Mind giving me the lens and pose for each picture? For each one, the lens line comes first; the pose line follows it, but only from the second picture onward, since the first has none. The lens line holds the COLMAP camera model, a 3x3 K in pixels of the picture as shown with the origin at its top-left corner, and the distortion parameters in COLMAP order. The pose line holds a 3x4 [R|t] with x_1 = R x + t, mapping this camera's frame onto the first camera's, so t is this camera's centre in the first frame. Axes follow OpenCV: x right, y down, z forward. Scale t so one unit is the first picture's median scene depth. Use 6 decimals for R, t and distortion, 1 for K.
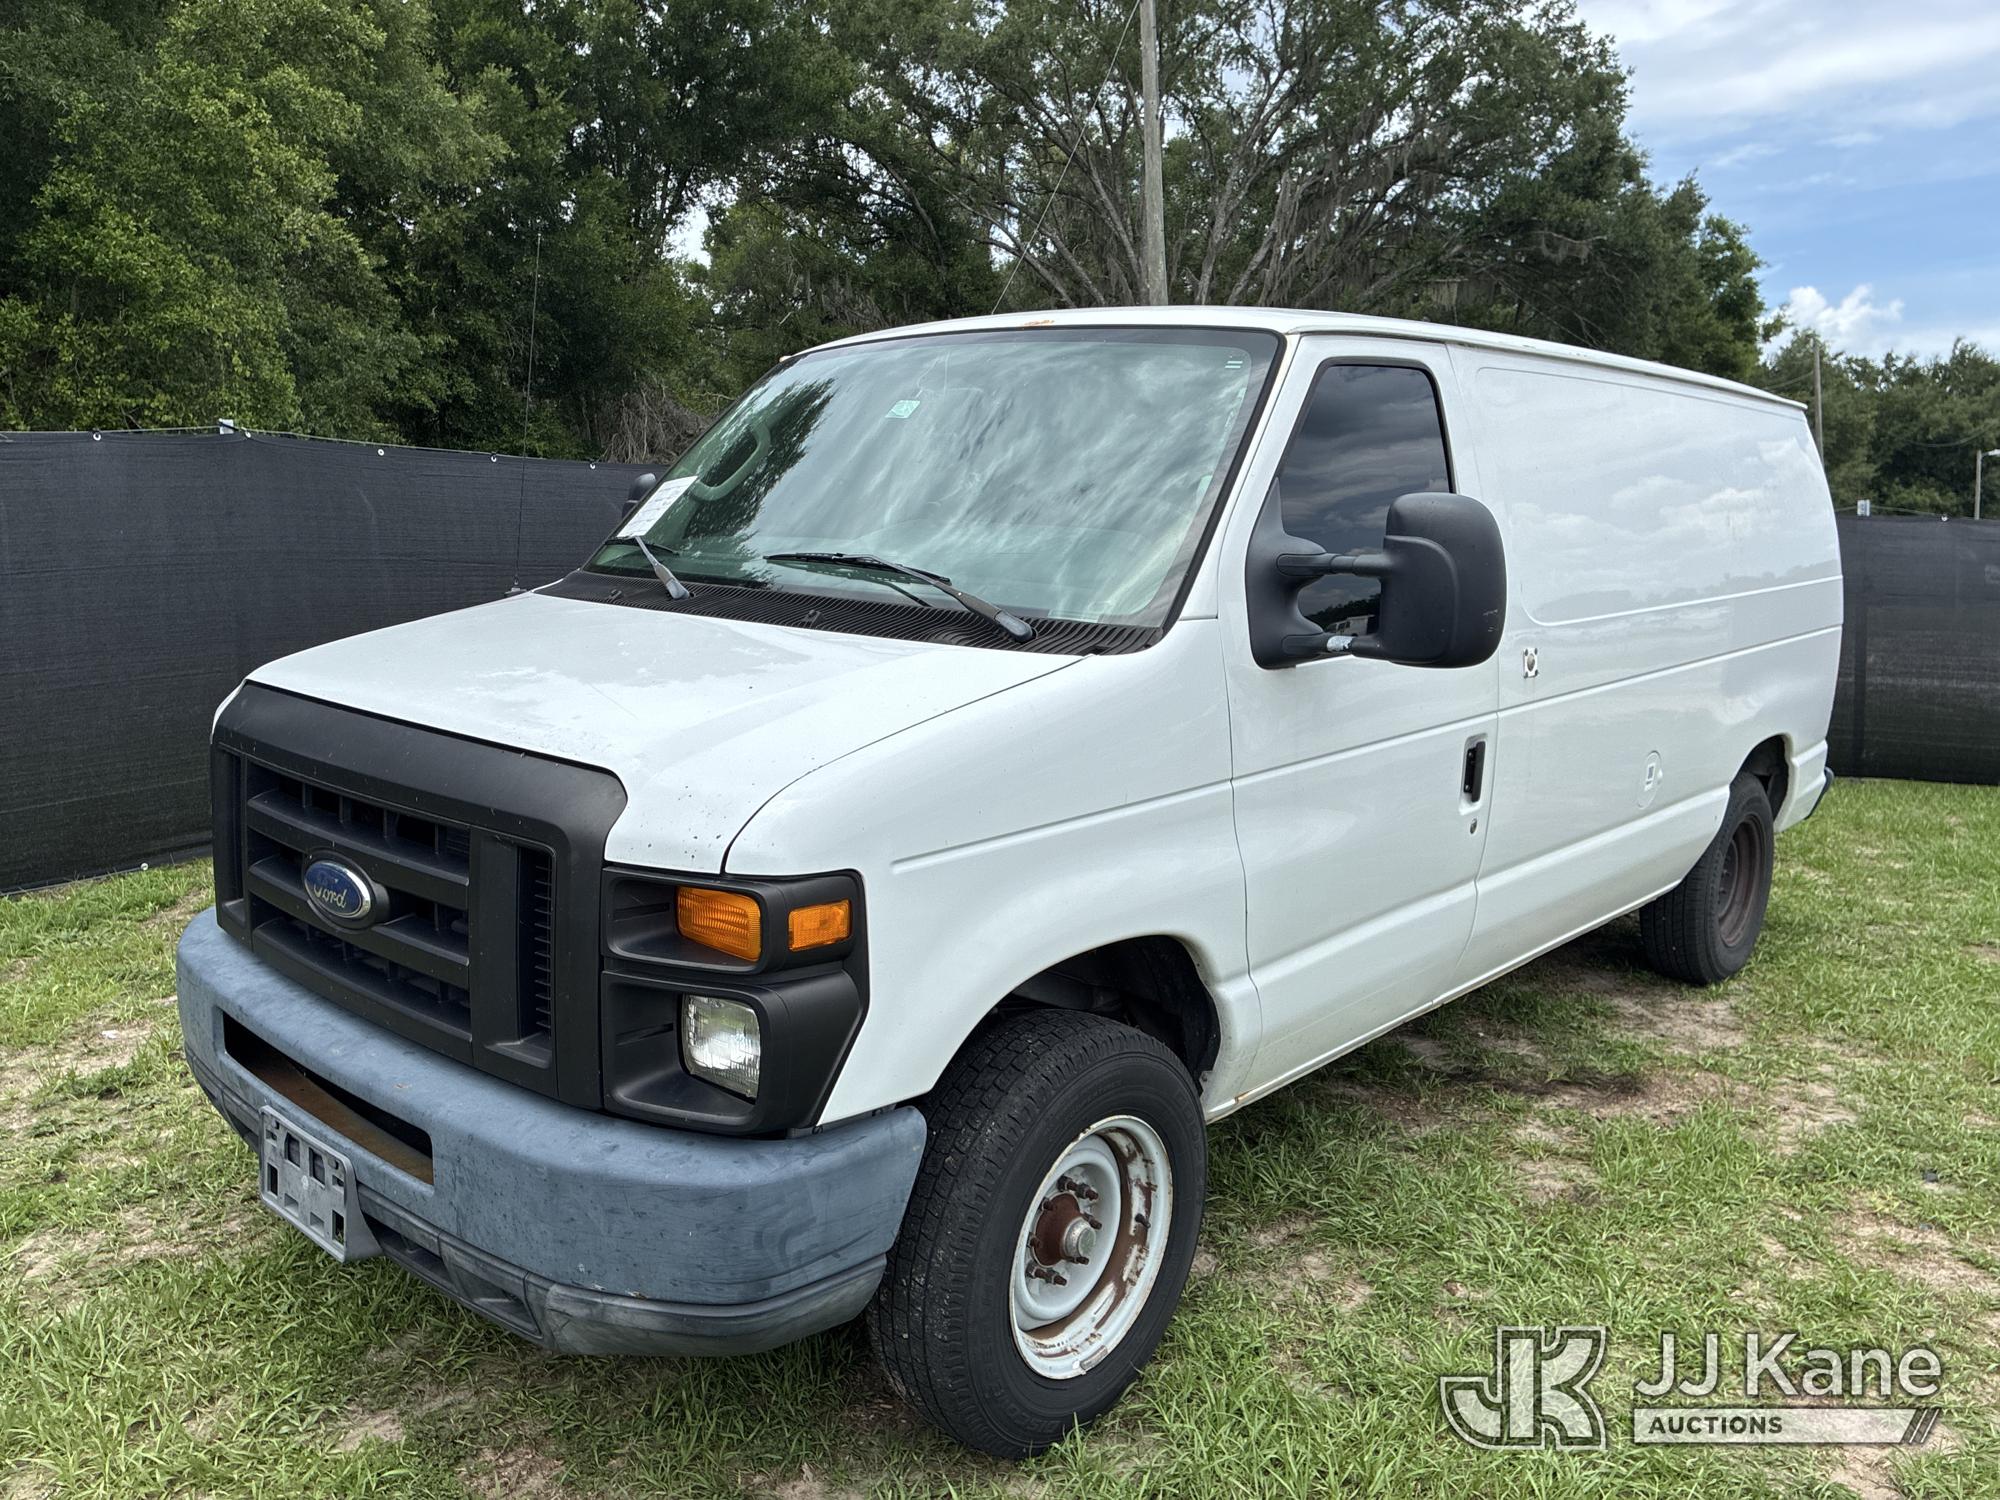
lens RADIAL K [[1554.9, 0, 991.4], [0, 1554.9, 747.9], [0, 0, 1]] dist [0.003484, -0.000295]
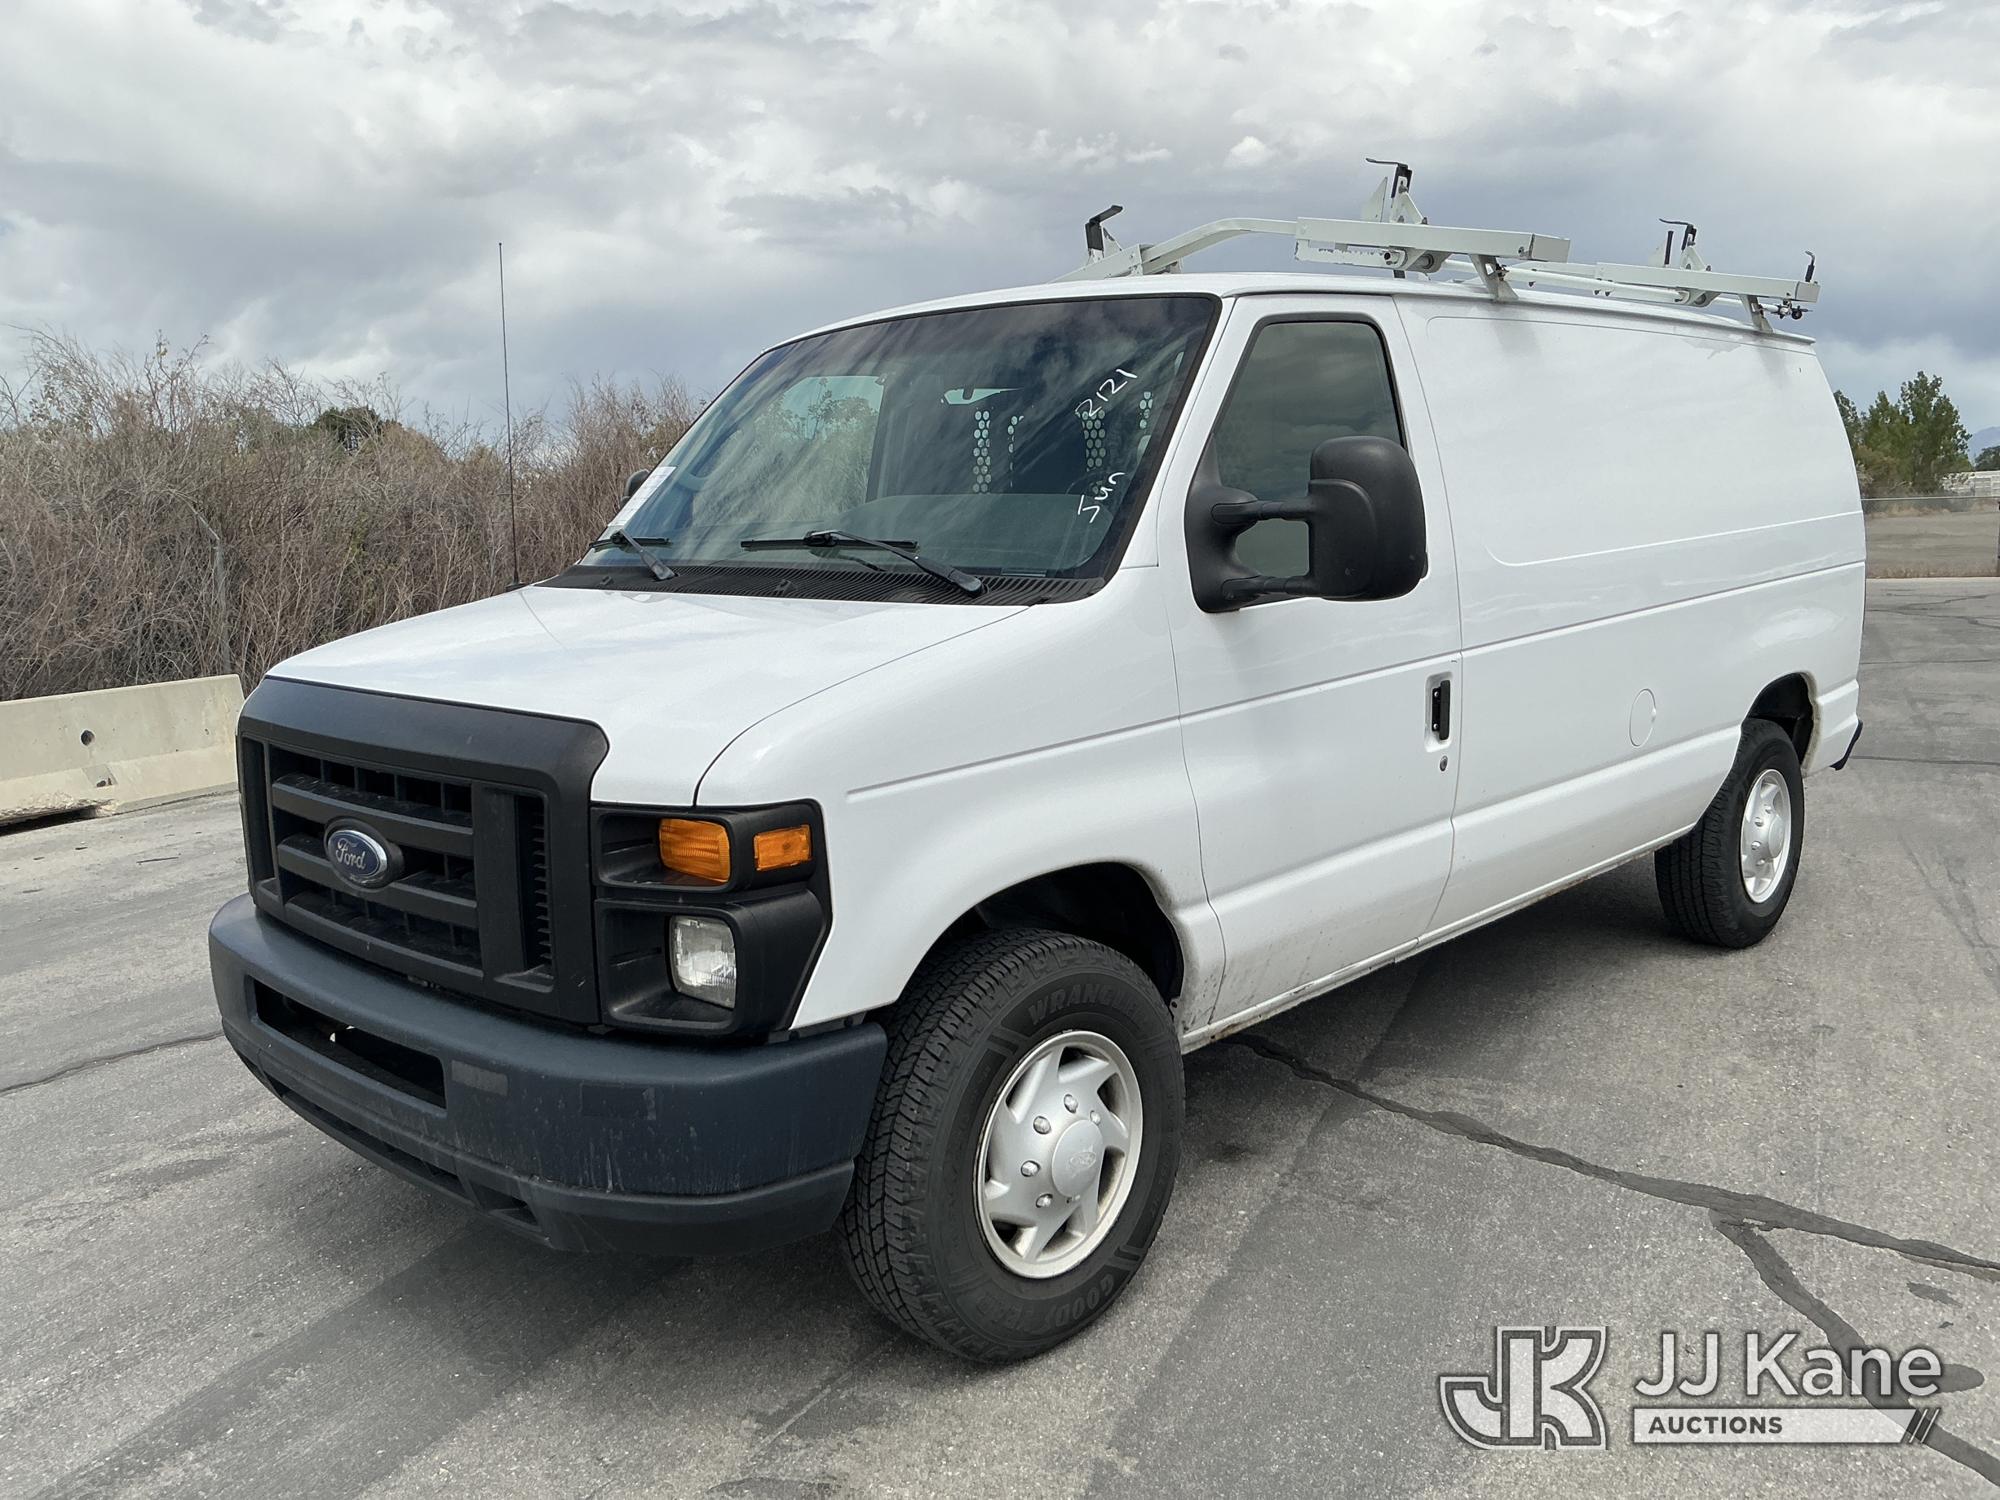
lens RADIAL K [[1690.9, 0, 1005.0], [0, 1690.9, 741.7], [0, 0, 1]] dist [0.027377, 0.000968]
pose [[0.998387, -0.048844, -0.028951, 0.084013], [0.048494, 0.998743, -0.012694, 0.057425], [0.029534, 0.011270, 0.999500, -0.205624]]
